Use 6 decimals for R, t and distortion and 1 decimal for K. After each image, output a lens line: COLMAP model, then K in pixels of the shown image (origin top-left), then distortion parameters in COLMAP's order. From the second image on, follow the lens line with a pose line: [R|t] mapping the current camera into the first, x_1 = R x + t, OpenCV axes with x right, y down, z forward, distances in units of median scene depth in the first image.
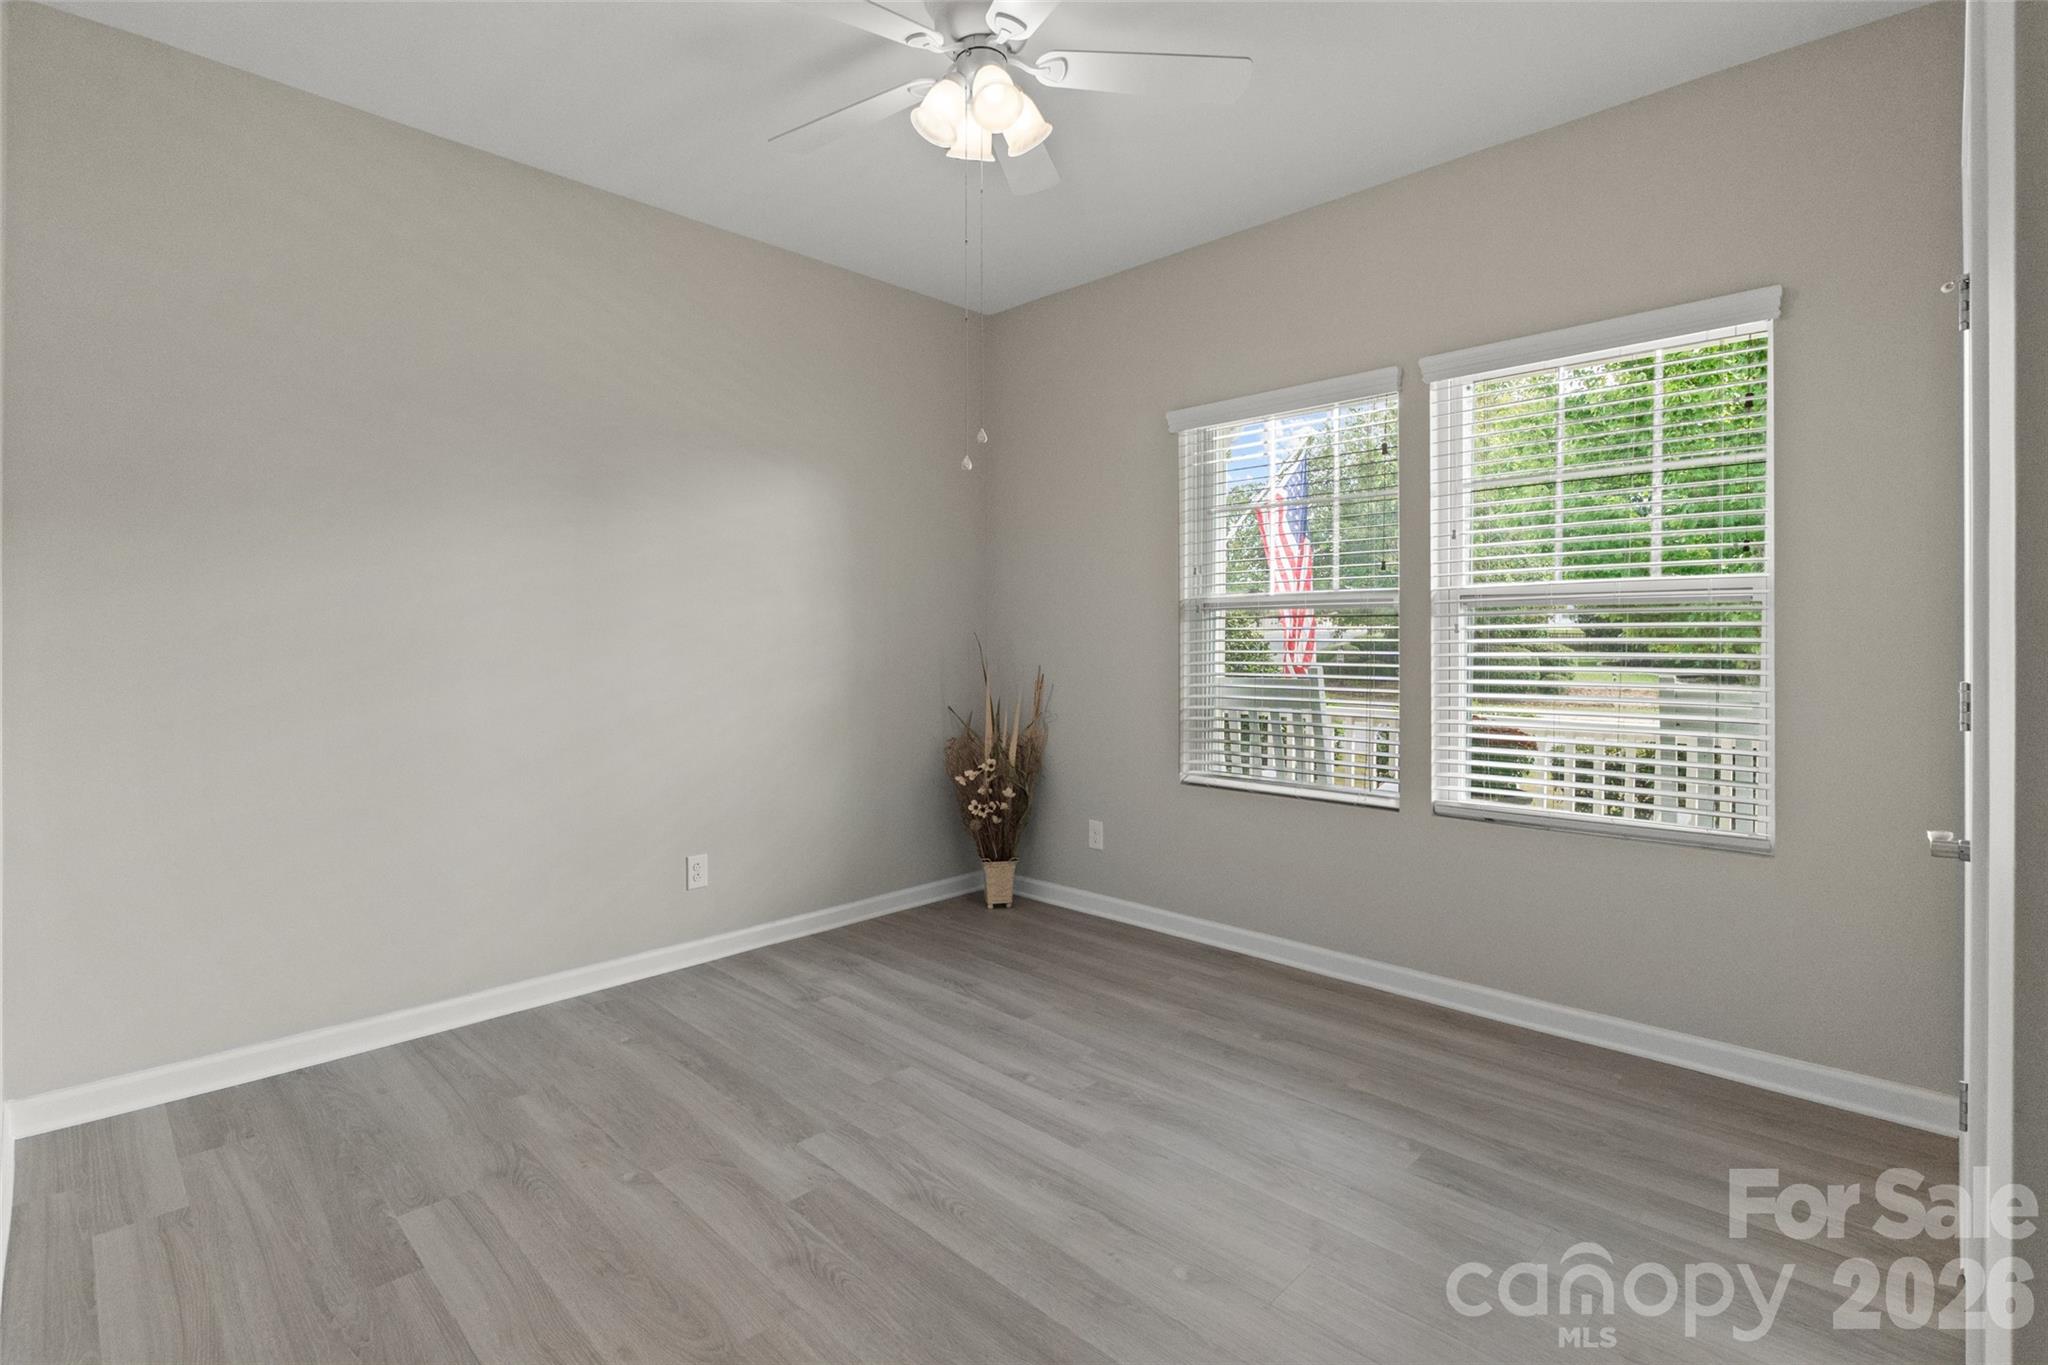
lens RADIAL K [[958.8, 0, 1029.3], [0, 958.8, 674.9], [0, 0, 1]] dist [-0.003148, -0.000181]
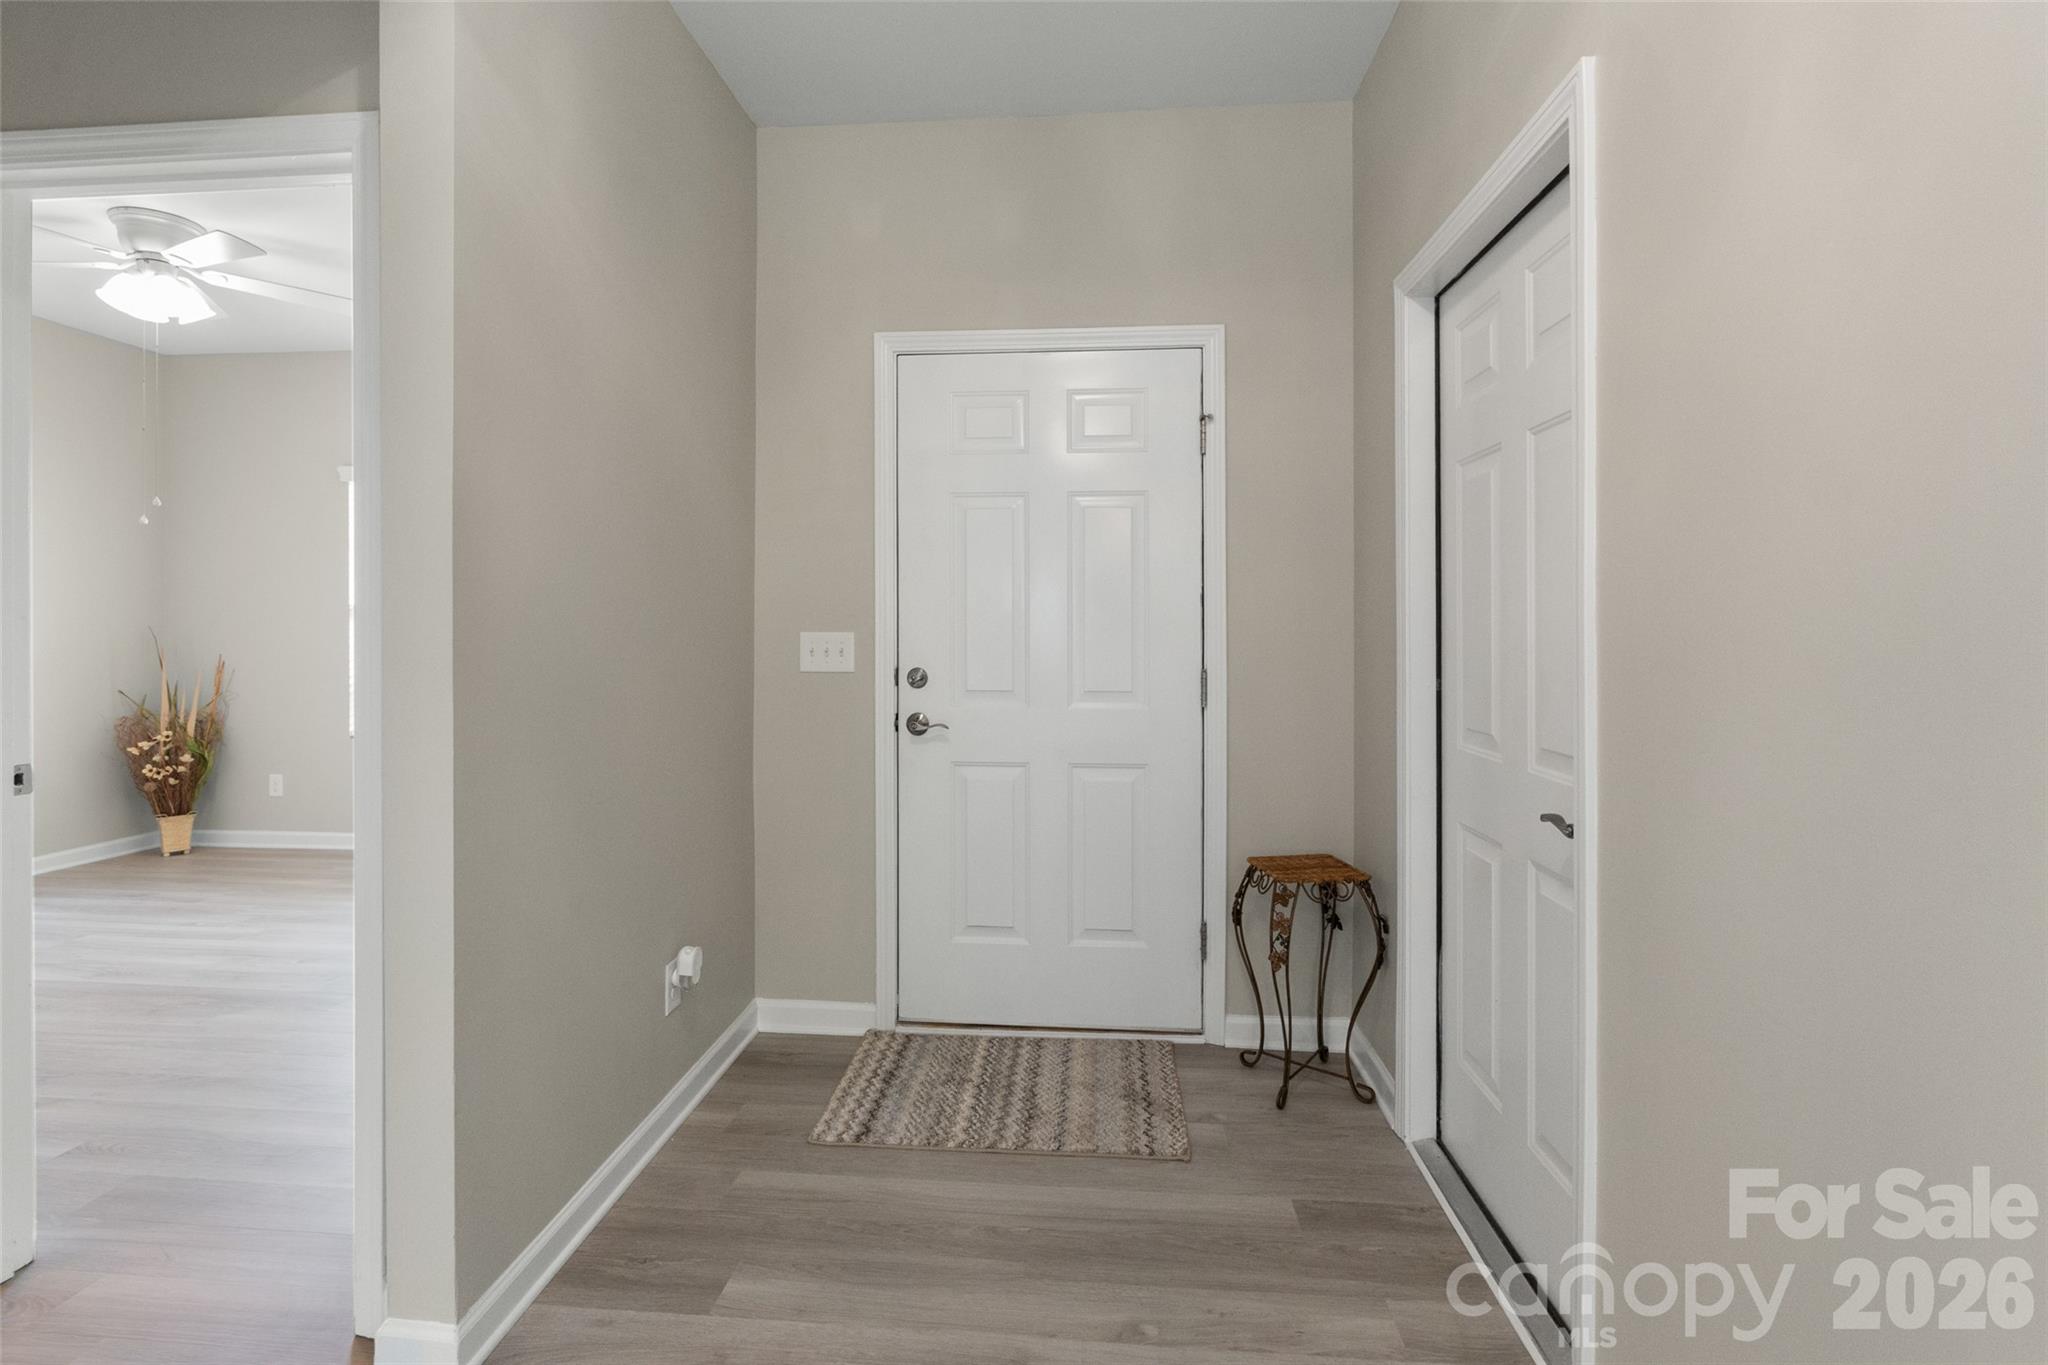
lens RADIAL K [[974.6, 0, 1023.3], [0, 974.6, 626.2], [0, 0, 1]] dist [-0.006564, 0.000701]
pose [[0.778922, -0.001237, 0.627120, 0.034331], [0.031062, 0.998847, -0.036611, 0.033412], [-0.626351, 0.047997, 0.778062, -0.638193]]
